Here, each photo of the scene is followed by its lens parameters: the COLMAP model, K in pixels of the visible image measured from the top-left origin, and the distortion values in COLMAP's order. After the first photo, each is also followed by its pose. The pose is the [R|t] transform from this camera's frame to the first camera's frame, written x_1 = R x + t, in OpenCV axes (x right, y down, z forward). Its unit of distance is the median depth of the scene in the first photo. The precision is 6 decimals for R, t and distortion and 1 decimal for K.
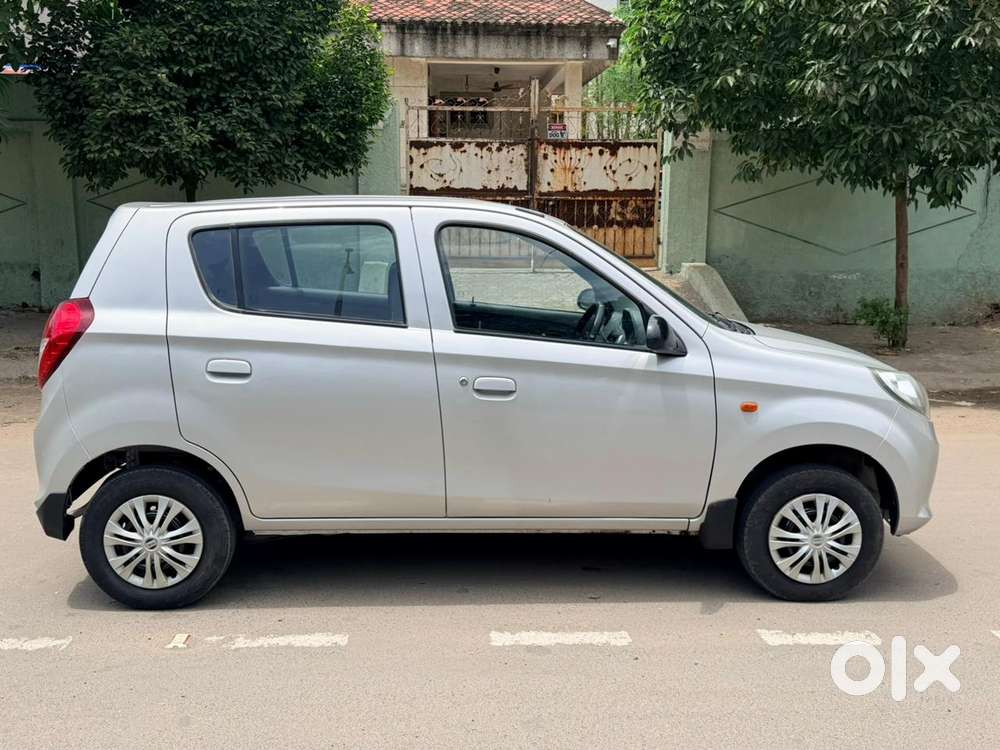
lens RADIAL K [[1022.1, 0, 512.3], [0, 1022.1, 377.1], [0, 0, 1]] dist [0.315886, -0.927691]
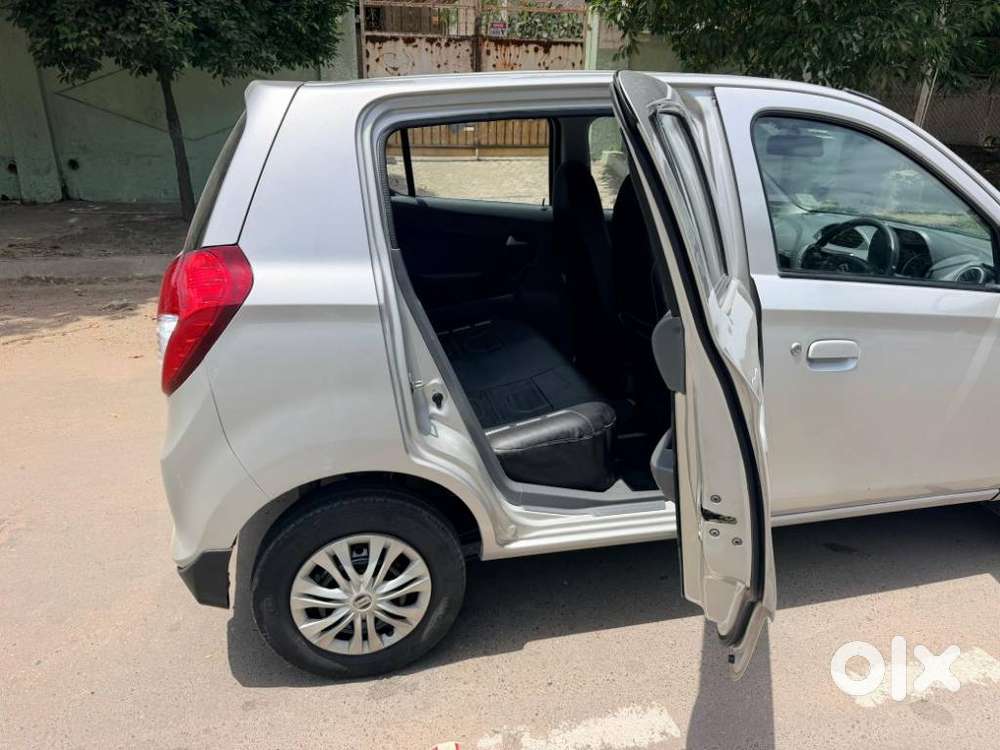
lens RADIAL K [[716.0, 0, 500.0], [0, 716.0, 375.0], [0, 0, 1]] dist [0.033753, -0.050057]
pose [[0.984325, -0.057895, 0.166588, -0.124540], [0.023956, 0.979720, 0.198933, -0.030681], [-0.174727, -0.191824, 0.965751, 0.212093]]
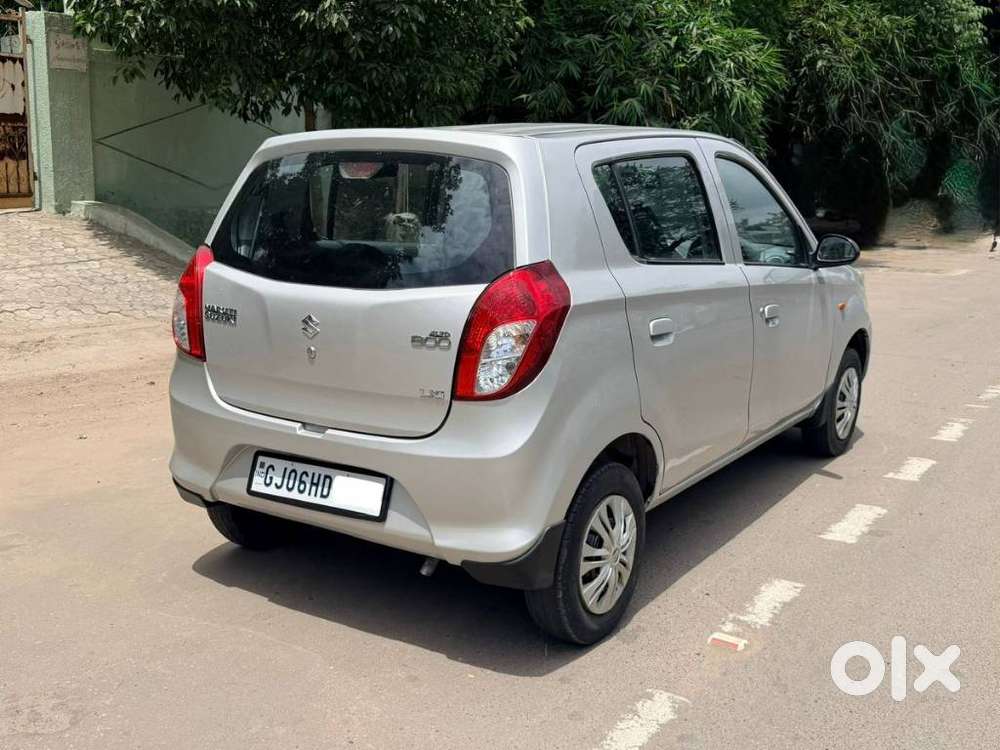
lens RADIAL K [[1034.3, 0, 500.0], [0, 1034.3, 375.0], [0, 0, 1]] dist [0.194184, -0.429194]
pose [[0.600843, -0.165012, 0.782150, -0.386316], [0.119612, 0.986005, 0.116135, -0.032394], [-0.790367, 0.023776, 0.612172, 0.218577]]
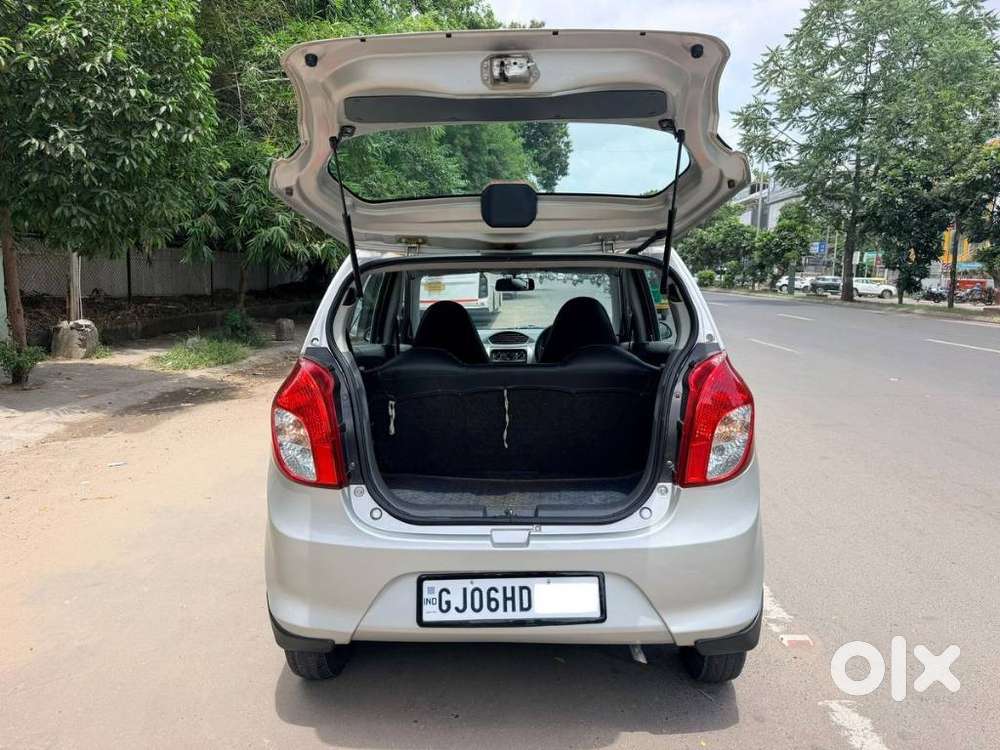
lens RADIAL K [[701.0, 0, 500.0], [0, 701.0, 375.0], [0, 0, 1]] dist [0.074113, -0.092060]
pose [[0.082553, -0.150777, 0.985115, -0.371198], [0.160555, 0.977589, 0.136170, -0.061175], [-0.983569, 0.146924, 0.104911, 0.425057]]
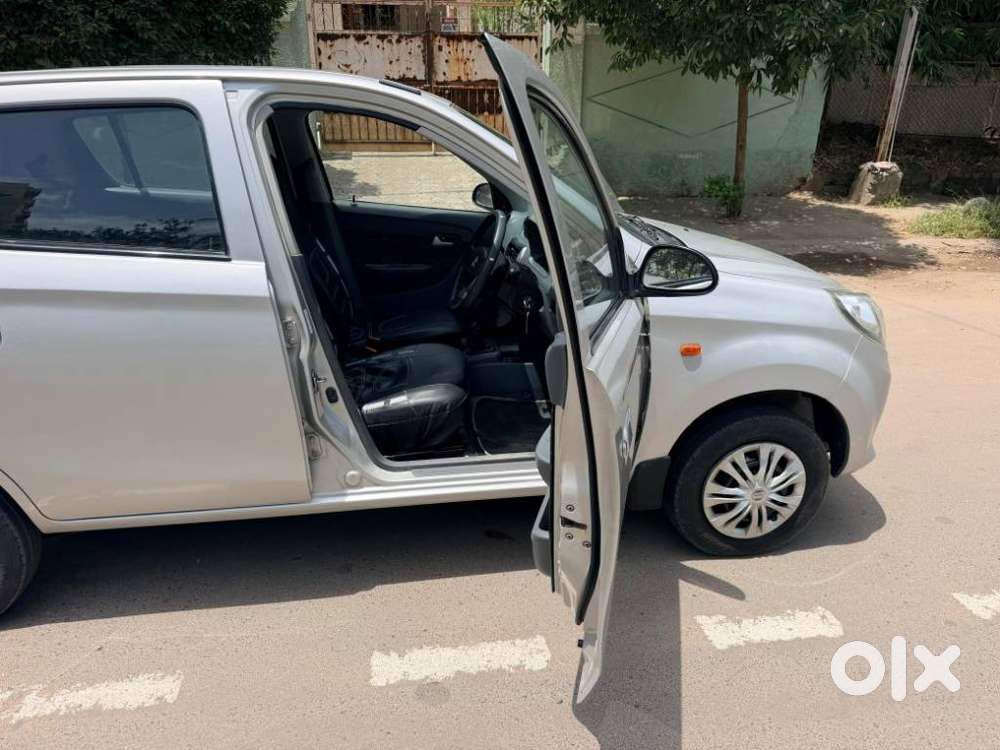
lens RADIAL K [[717.5, 0, 500.0], [0, 717.5, 375.0], [0, 0, 1]] dist [0.026734, -0.033148]
pose [[0.994992, -0.040768, 0.091260, 0.012515], [0.021593, 0.979151, 0.201984, -0.025648], [-0.097592, -0.199002, 0.975128, 0.185728]]
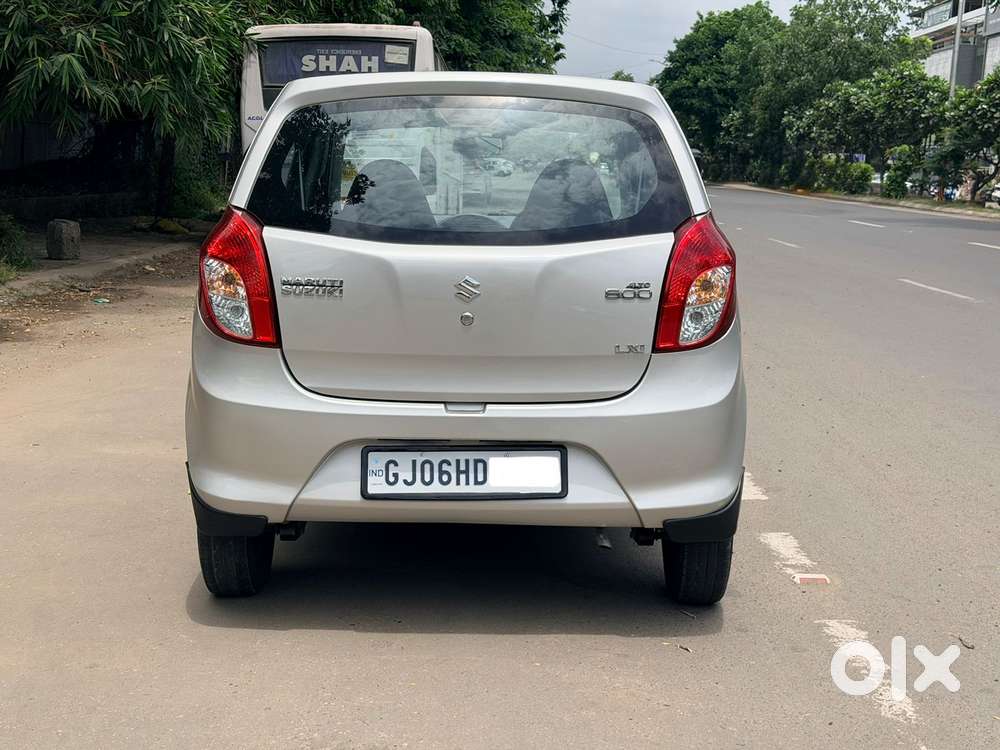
lens RADIAL K [[1385.6, 0, 500.0], [0, 1385.6, 375.0], [0, 0, 1]] dist [0.209751, -0.450189]
pose [[0.052773, -0.157665, 0.986081, -0.534847], [0.133437, 0.979715, 0.149506, -0.048524], [-0.989651, 0.123690, 0.072741, 0.413876]]
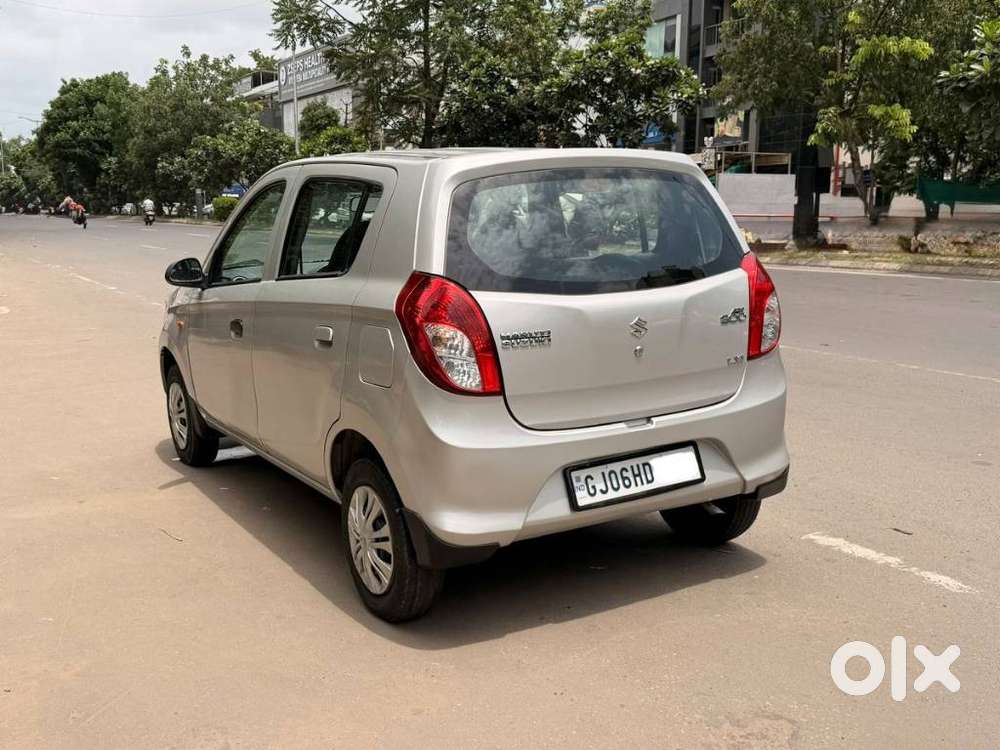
lens RADIAL K [[1034.3, 0, 500.0], [0, 1034.3, 375.0], [0, 0, 1]] dist [0.194184, -0.429194]
pose [[-0.459352, -0.149636, 0.875560, -0.449098], [0.154406, 0.957250, 0.244604, -0.090002], [-0.874731, 0.247551, -0.416610, 0.622536]]
